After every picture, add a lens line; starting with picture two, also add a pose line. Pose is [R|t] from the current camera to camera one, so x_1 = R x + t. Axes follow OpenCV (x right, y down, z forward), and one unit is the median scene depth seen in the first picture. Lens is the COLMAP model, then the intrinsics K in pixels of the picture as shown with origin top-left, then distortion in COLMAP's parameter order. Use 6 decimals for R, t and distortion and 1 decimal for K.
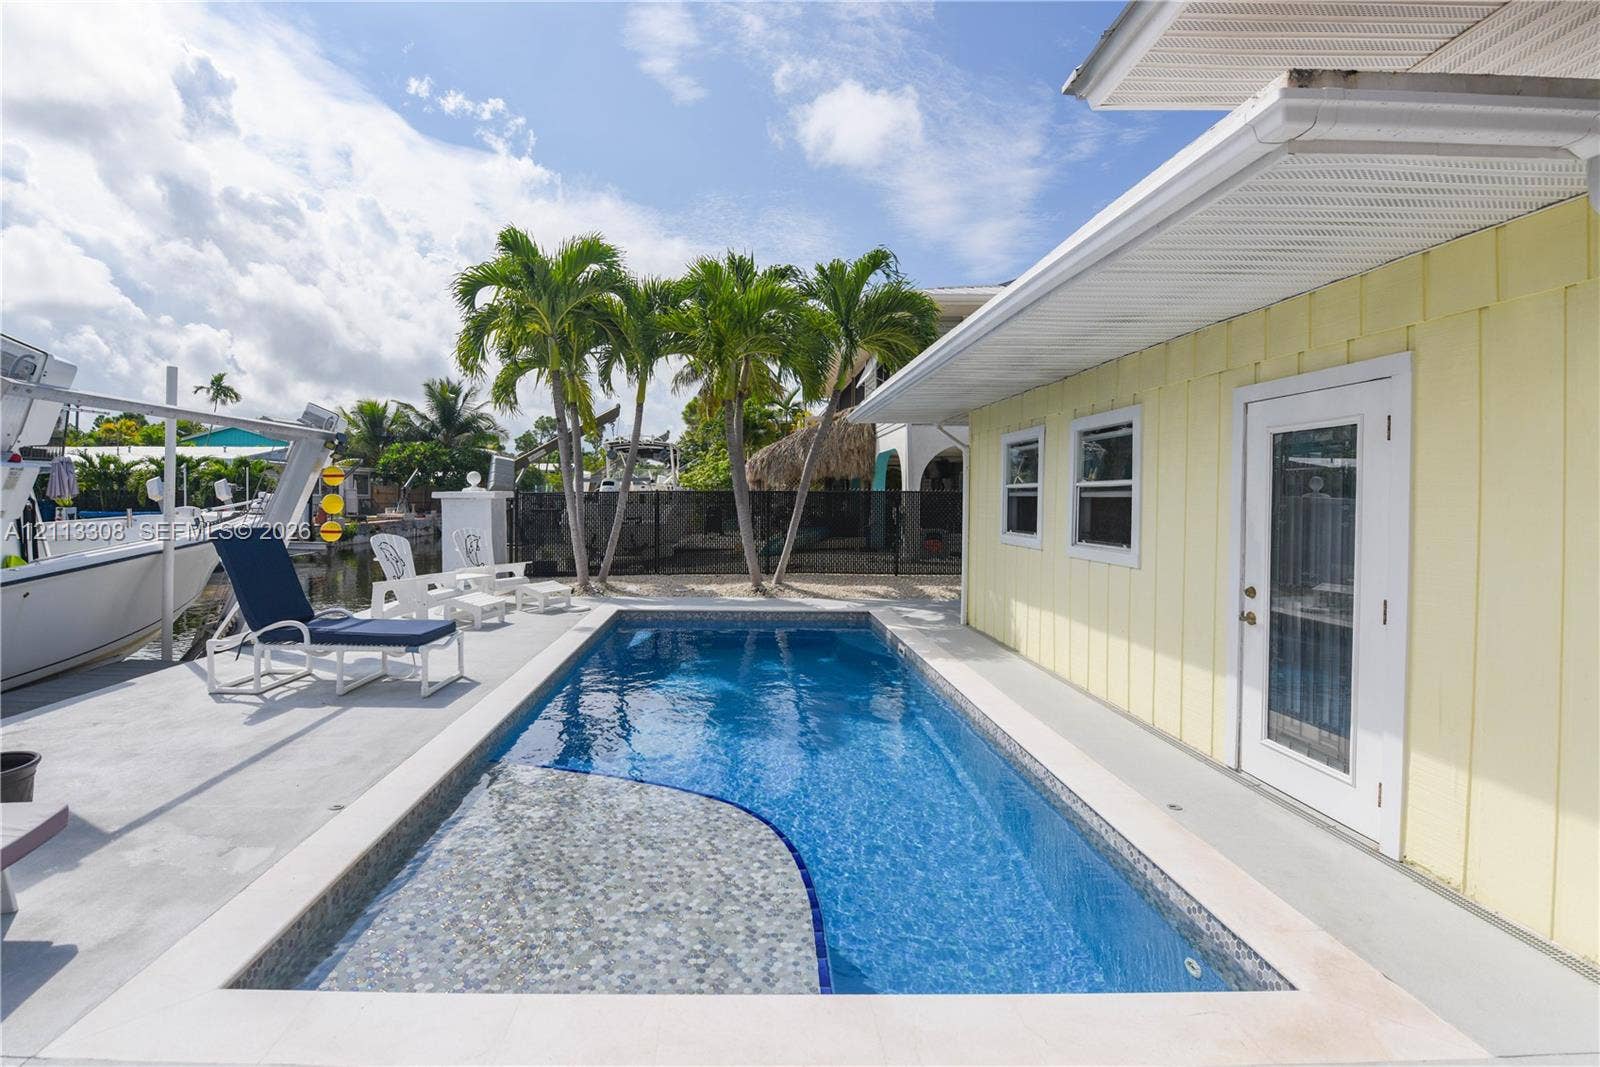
lens RADIAL K [[744.4, 0, 740.5], [0, 744.4, 506.4], [0, 0, 1]] dist [-0.009432, -0.000216]
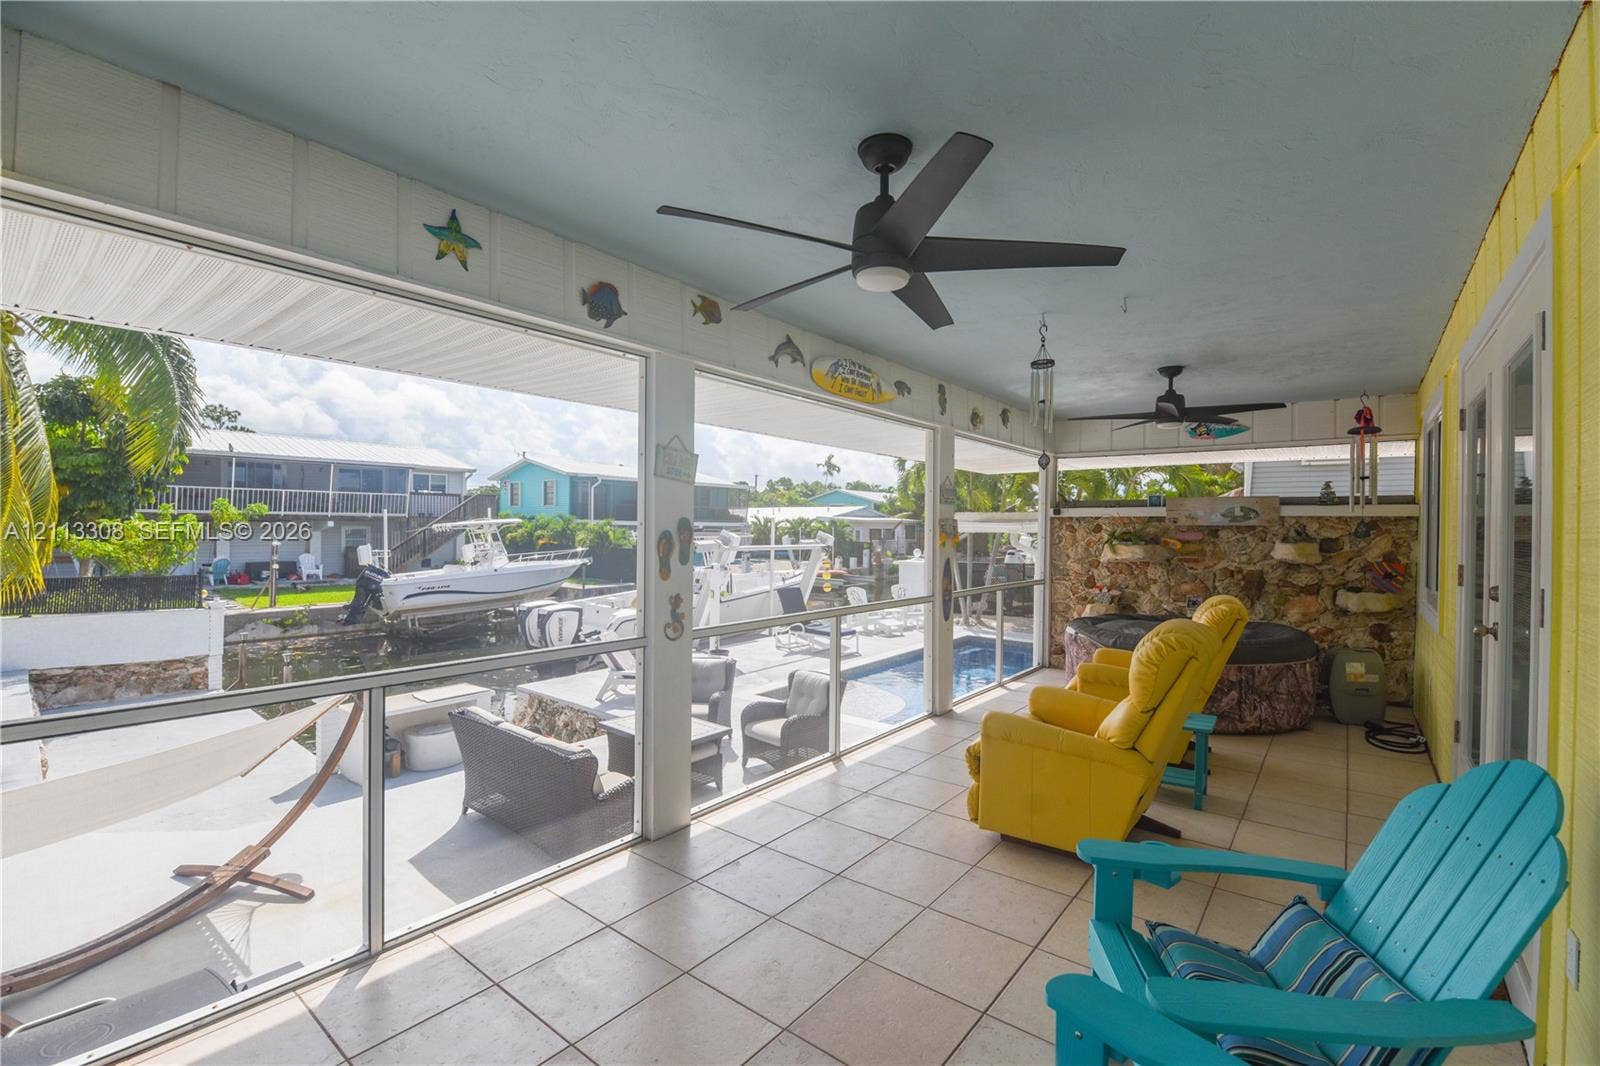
lens RADIAL K [[692.6, 0, 805.5], [0, 692.6, 524.4], [0, 0, 1]] dist [-0.013020, -0.000045]
pose [[0.786837, 0.004993, -0.617141, 0.524447], [-0.017267, 0.999754, -0.013927, -0.093151], [0.616919, 0.021614, 0.786729, -0.534774]]
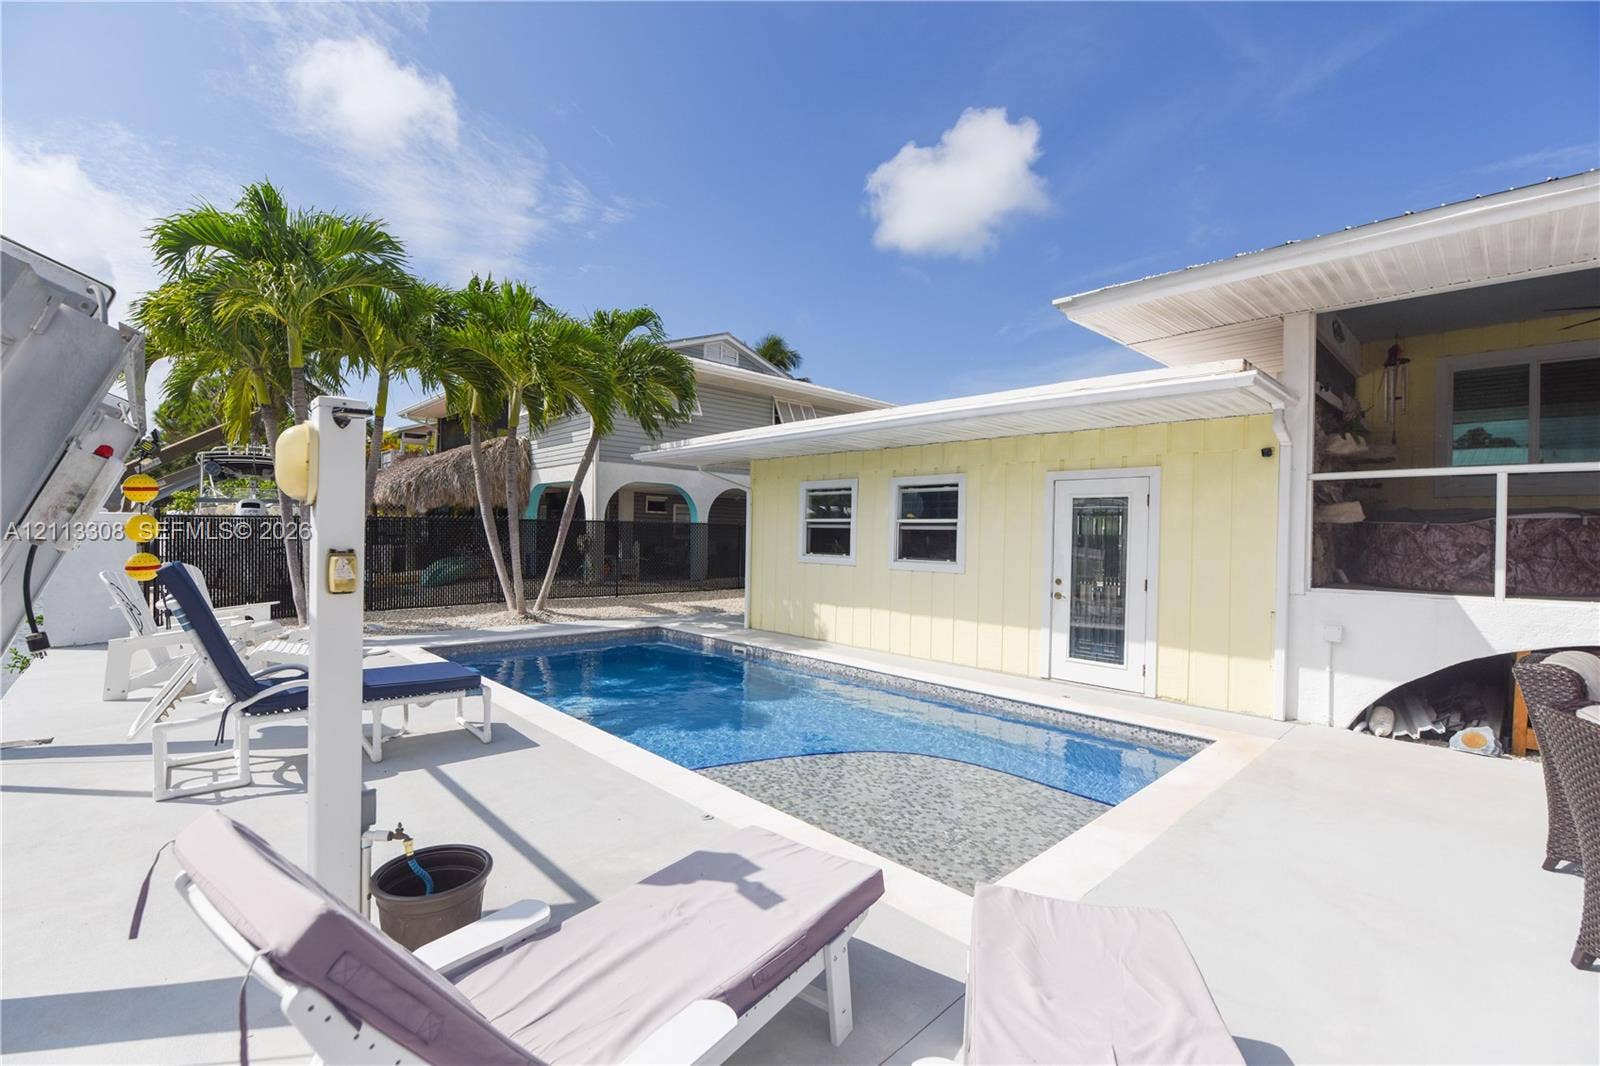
lens RADIAL K [[701.9, 0, 797.2], [0, 701.9, 535.4], [0, 0, 1]] dist [-0.004005, -0.008114]
pose [[0.729104, 0.002619, 0.684397, -0.388663], [-0.003369, 0.999994, -0.000238, 0.000559], [-0.684394, -0.002132, 0.729109, 0.061253]]
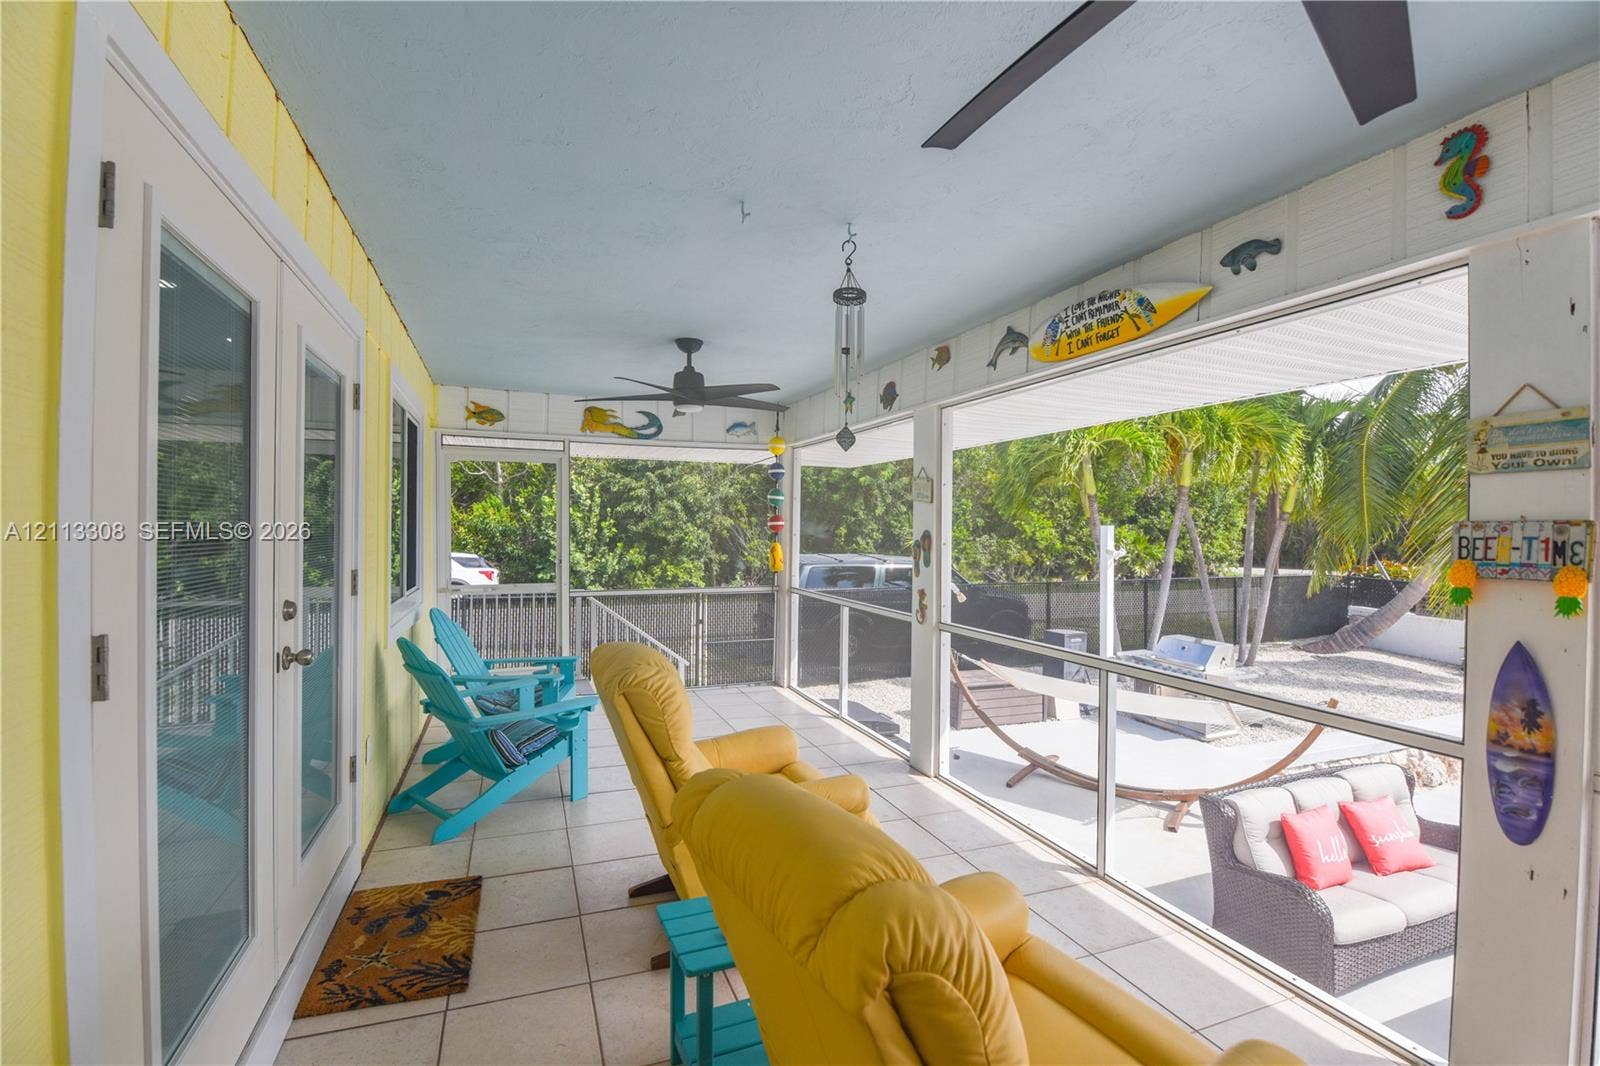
lens RADIAL K [[692.6, 0, 768.4], [0, 692.6, 535.4], [0, 0, 1]] dist [-0.013020, -0.000045]
pose [[-0.940762, -0.008249, -0.338967, 0.509257], [-0.015620, 0.999697, 0.019025, -0.103222], [0.338708, 0.023192, -0.940606, 0.032323]]
